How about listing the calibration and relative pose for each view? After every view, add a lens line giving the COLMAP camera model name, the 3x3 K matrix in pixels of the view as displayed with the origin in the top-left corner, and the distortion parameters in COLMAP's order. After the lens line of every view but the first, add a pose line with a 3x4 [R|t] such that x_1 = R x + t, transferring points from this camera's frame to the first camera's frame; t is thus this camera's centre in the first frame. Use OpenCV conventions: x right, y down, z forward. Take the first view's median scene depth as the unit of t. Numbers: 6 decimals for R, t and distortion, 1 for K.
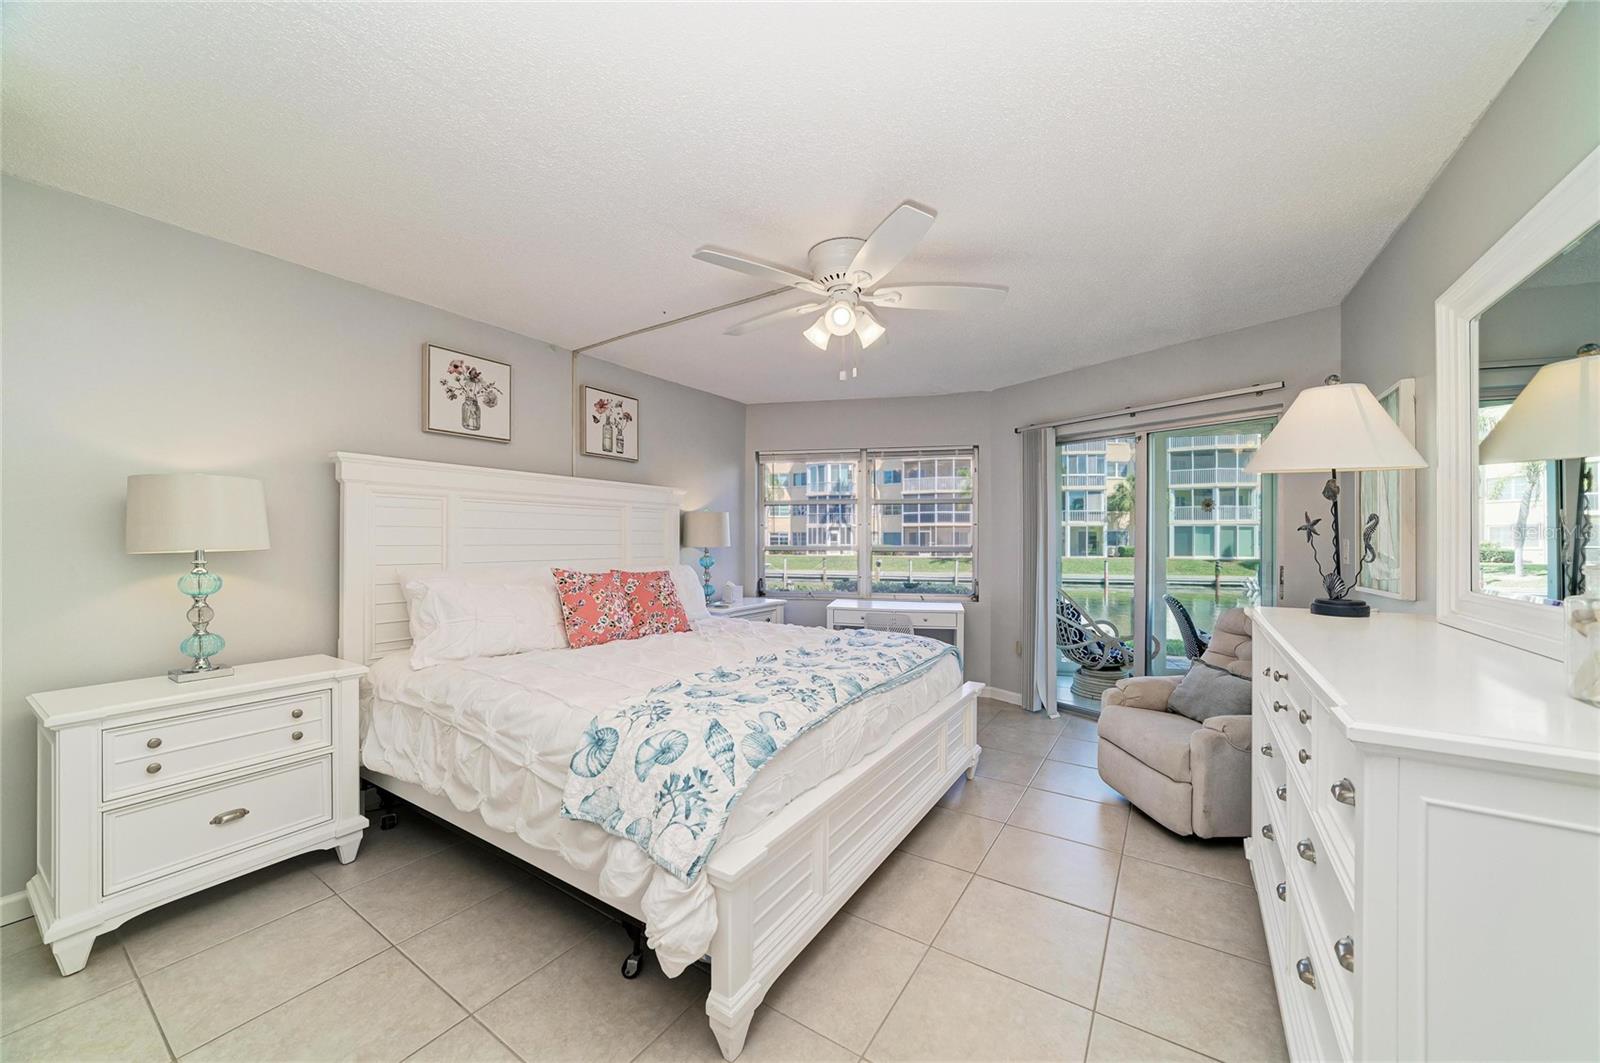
lens RADIAL K [[578.1, 0, 798.6], [0, 578.1, 540.3], [0, 0, 1]] dist [-0.023114, 0.005933]
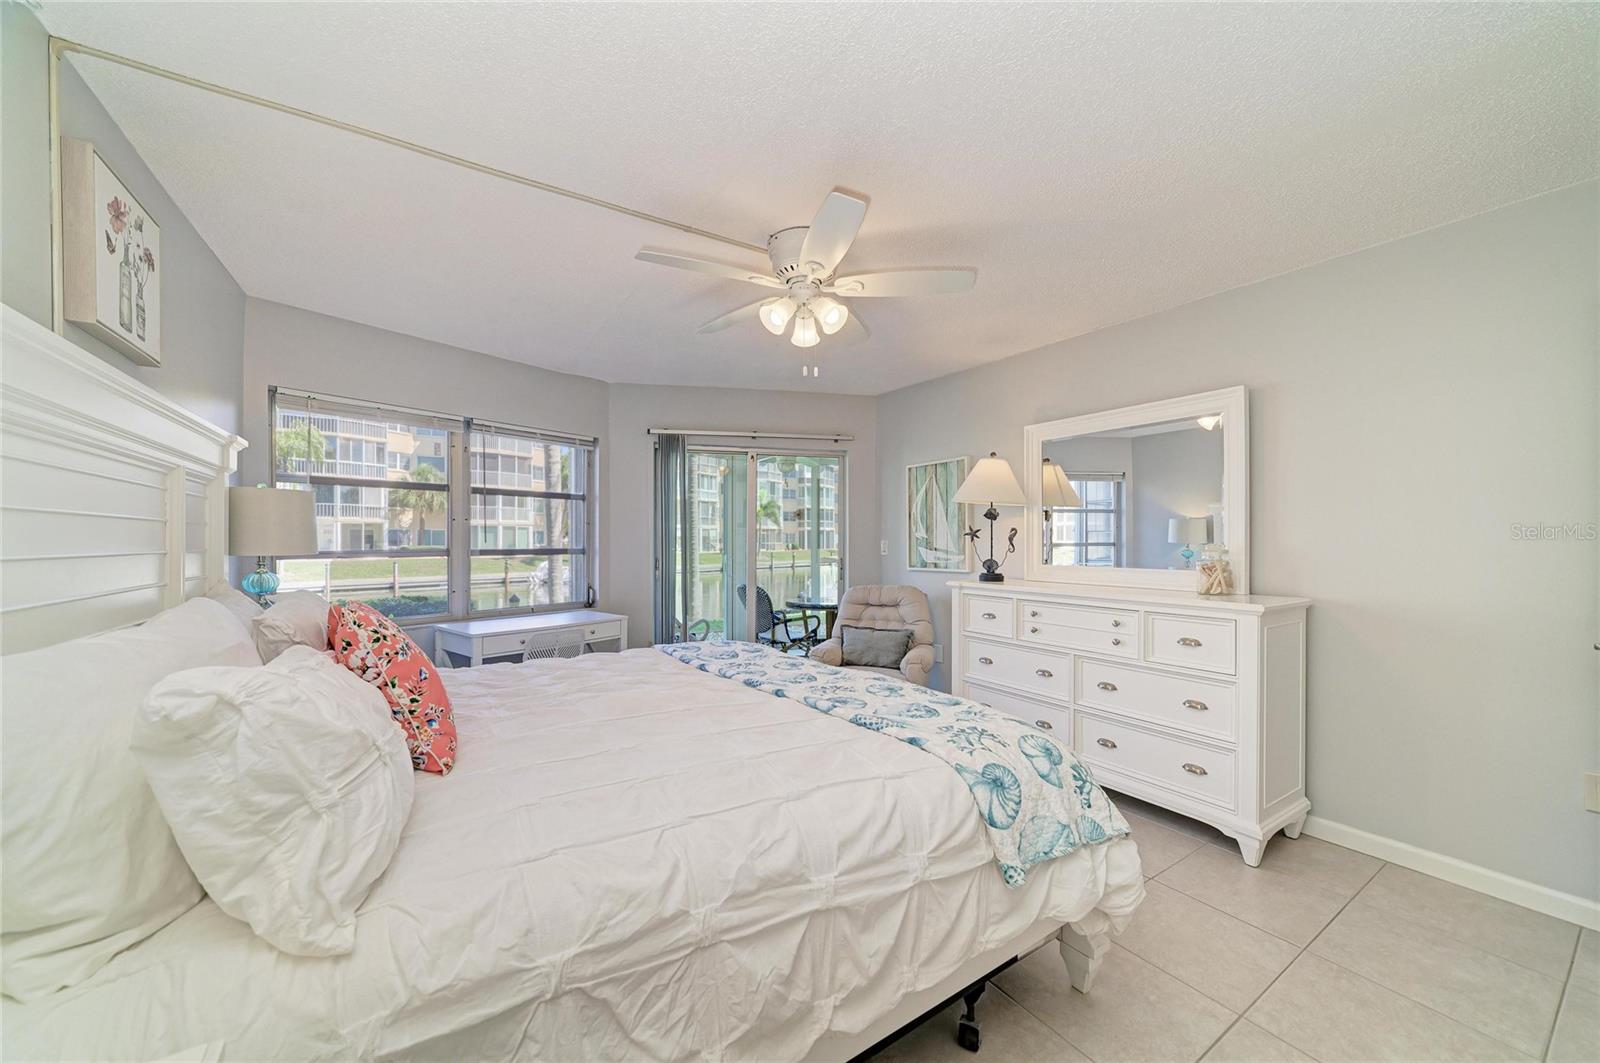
lens RADIAL K [[595.1, 0, 812.3], [0, 595.1, 539.7], [0, 0, 1]] dist [-0.023555, 0.008280]
pose [[0.393010, -0.000441, 0.919534, -0.438888], [-0.000030, 1.000000, 0.000493, -0.002482], [-0.919534, -0.000222, 0.393010, 0.317967]]
